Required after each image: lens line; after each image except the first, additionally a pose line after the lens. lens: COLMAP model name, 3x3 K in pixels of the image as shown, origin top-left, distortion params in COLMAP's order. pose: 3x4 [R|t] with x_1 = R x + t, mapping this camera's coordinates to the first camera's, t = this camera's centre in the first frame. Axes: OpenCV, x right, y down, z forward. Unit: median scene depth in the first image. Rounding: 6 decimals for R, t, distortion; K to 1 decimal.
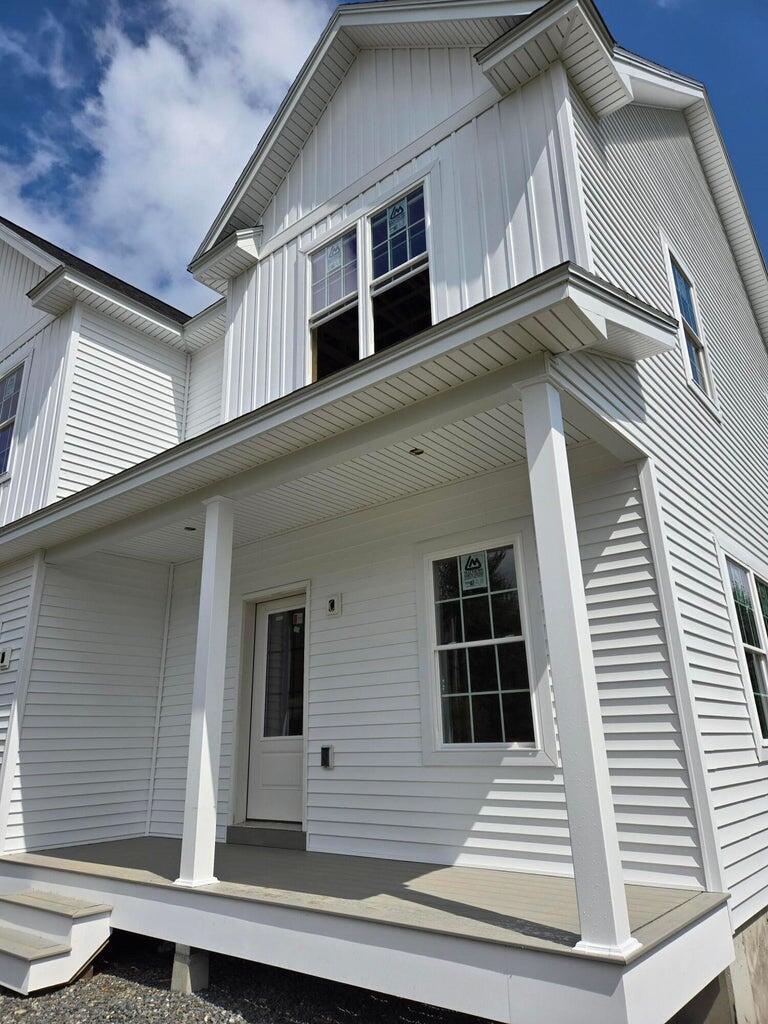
lens RADIAL K [[692.5, 0, 384.0], [0, 692.5, 512.0], [0, 0, 1]] dist [0.009585, -0.002882]
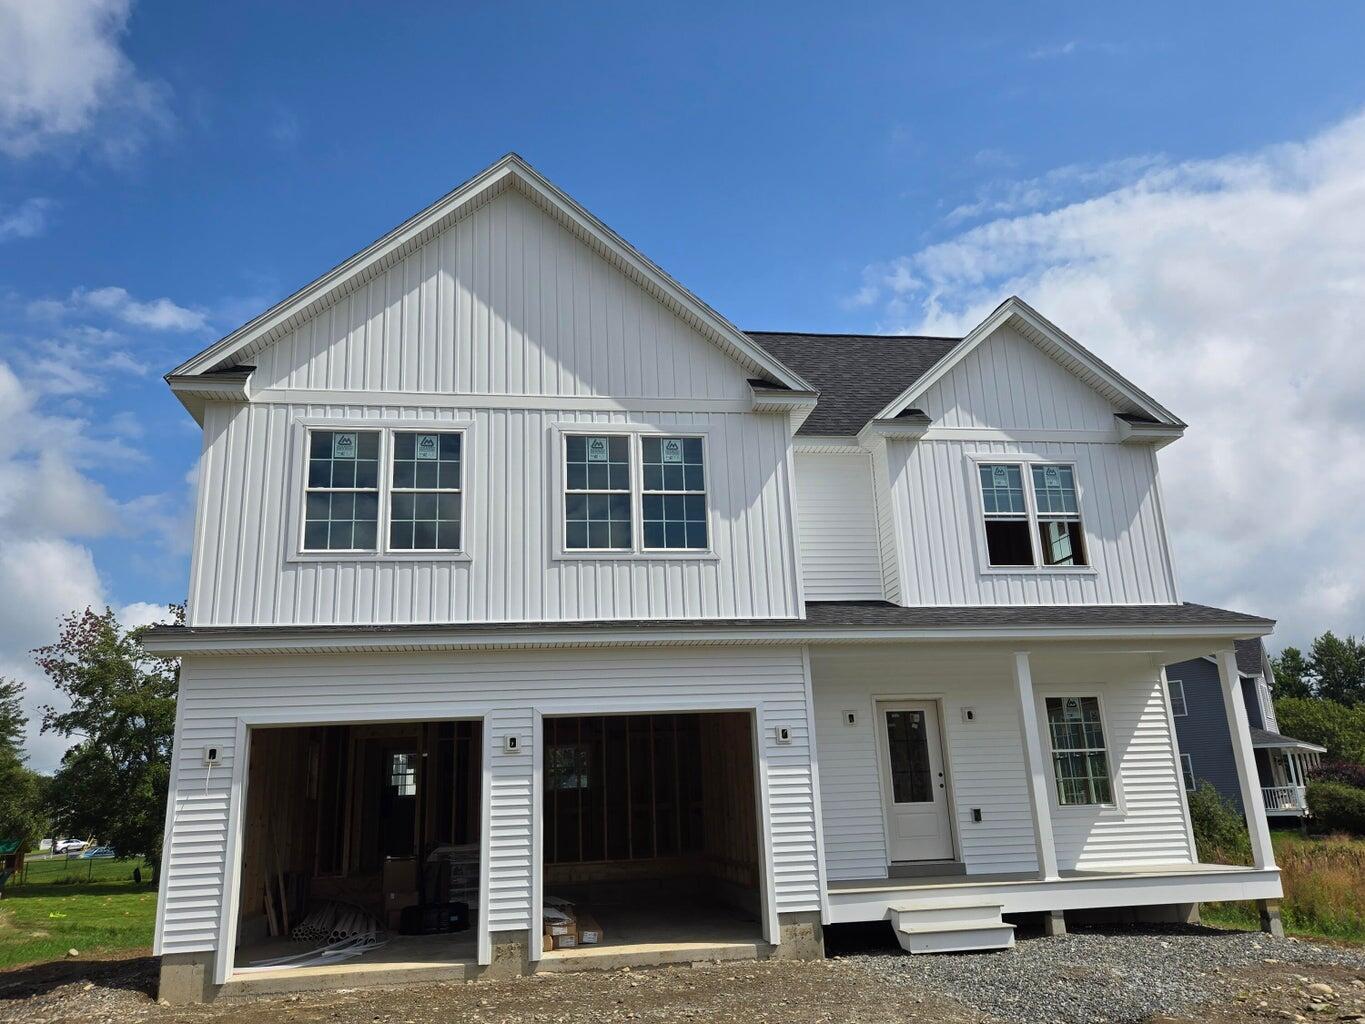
lens RADIAL K [[1031.4, 0, 682.5], [0, 1031.4, 512.0], [0, 0, 1]] dist [0.007422, 0.000859]
pose [[0.674651, 0.209100, 0.707901, -2.521165], [-0.213957, 0.973261, -0.083574, 0.032601], [-0.706448, -0.095077, 0.701350, -0.091205]]
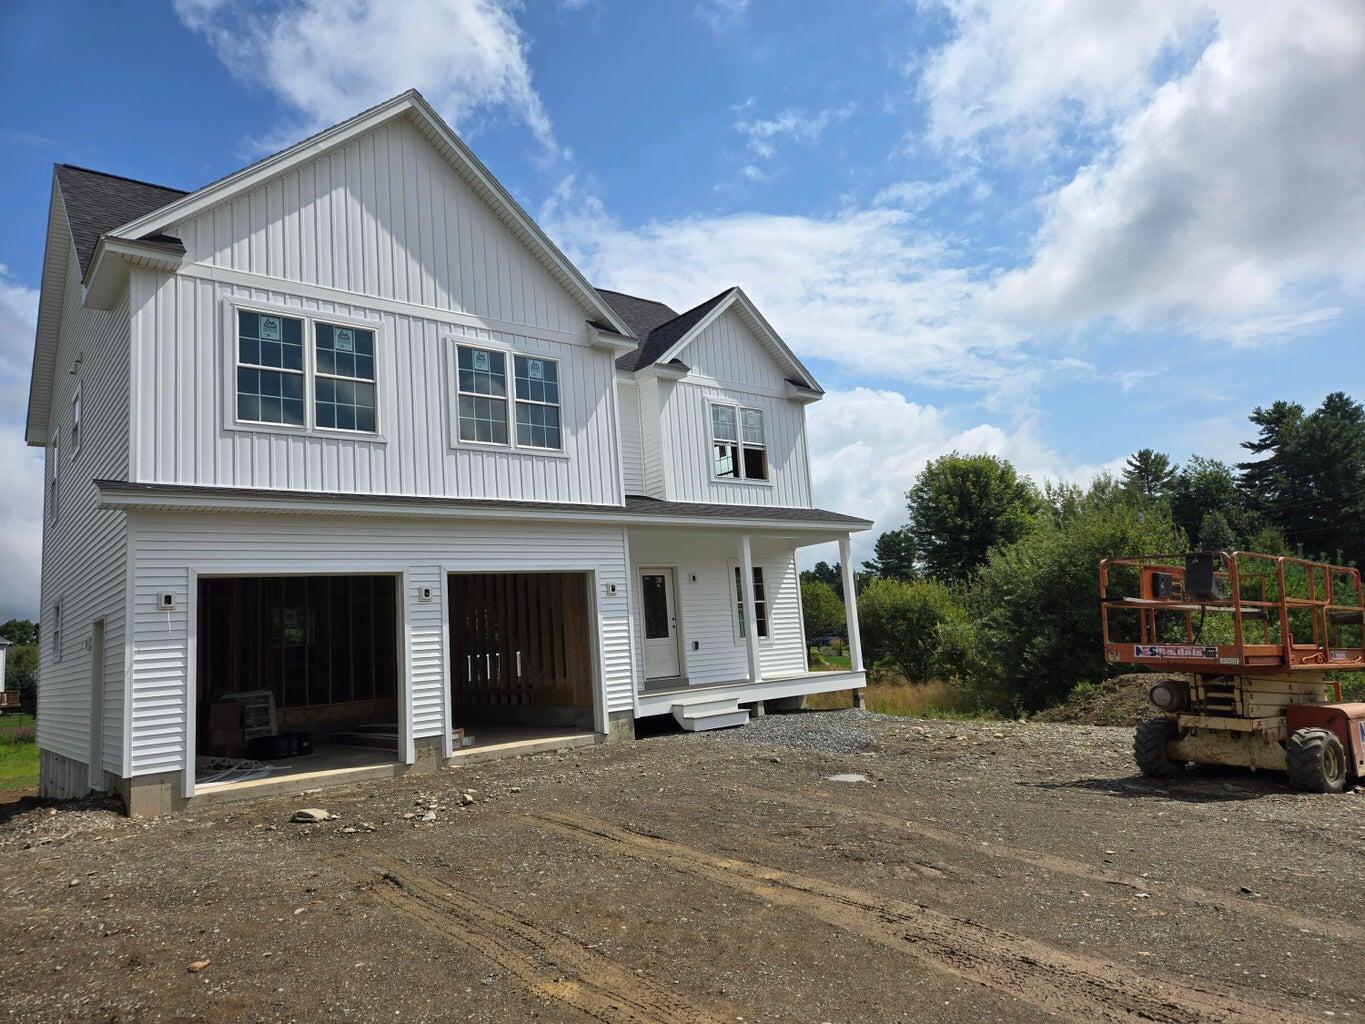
lens RADIAL K [[910.0, 0, 682.5], [0, 910.0, 512.0], [0, 0, 1]] dist [-0.011014, -0.002710]
pose [[0.200335, 0.150616, 0.968081, -3.331479], [-0.249857, 0.963294, -0.098166, 0.261999], [-0.947332, -0.222216, 0.230614, 0.501416]]
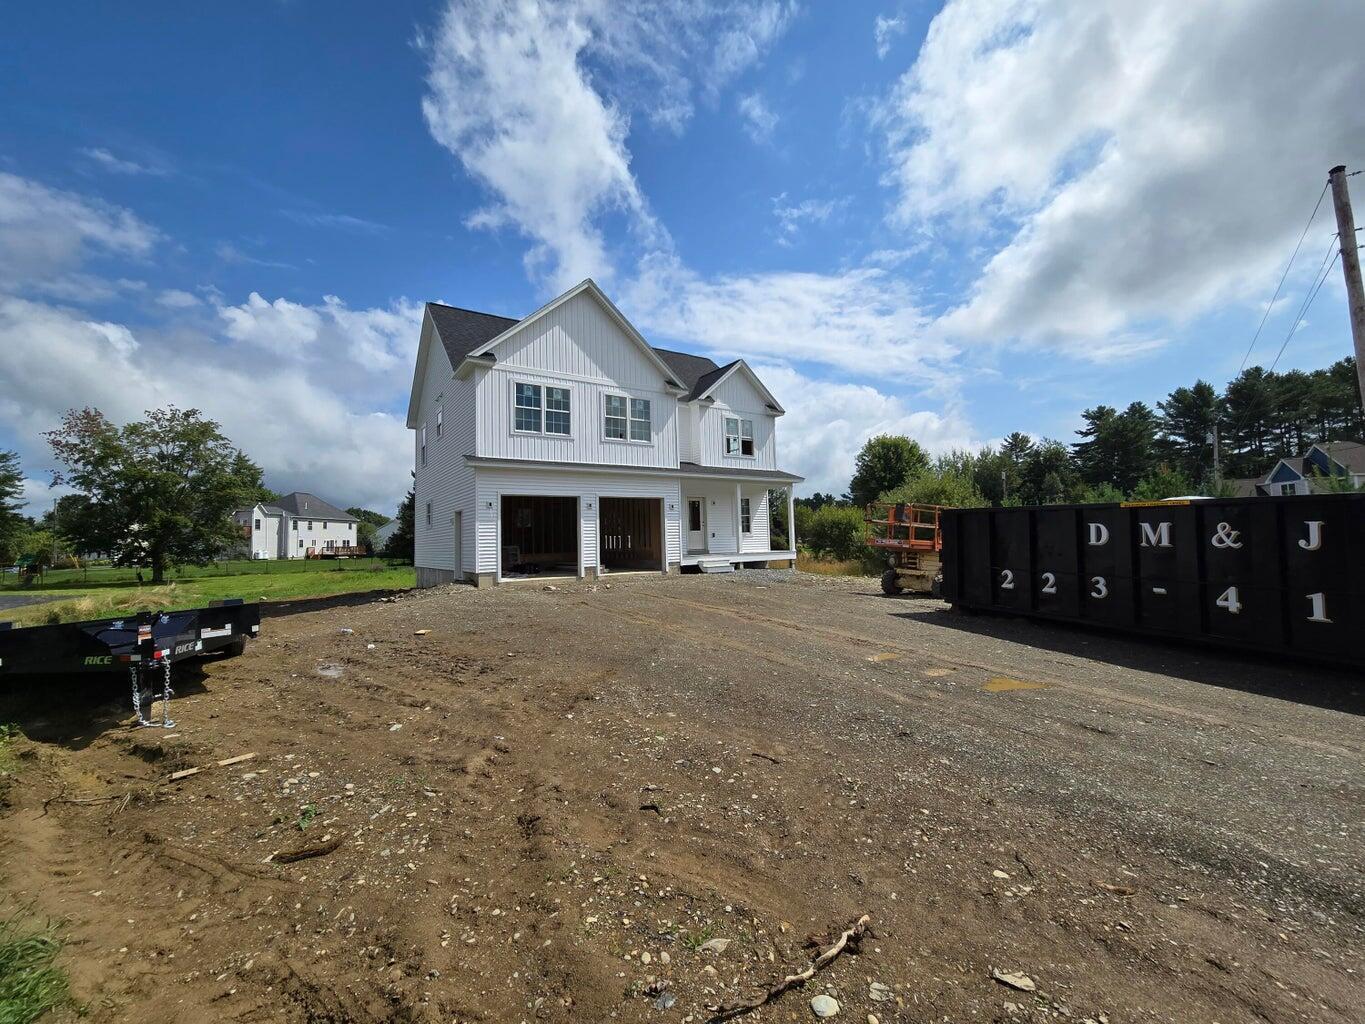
lens RADIAL K [[581.8, 0, 678.9], [0, 581.8, 497.9], [0, 0, 1]] dist [-0.033069, 0.000065]
pose [[0.285205, 0.090913, 0.954145, -4.331156], [-0.288780, 0.957383, -0.004902, 0.219366], [-0.913928, -0.274140, 0.299304, 0.112278]]
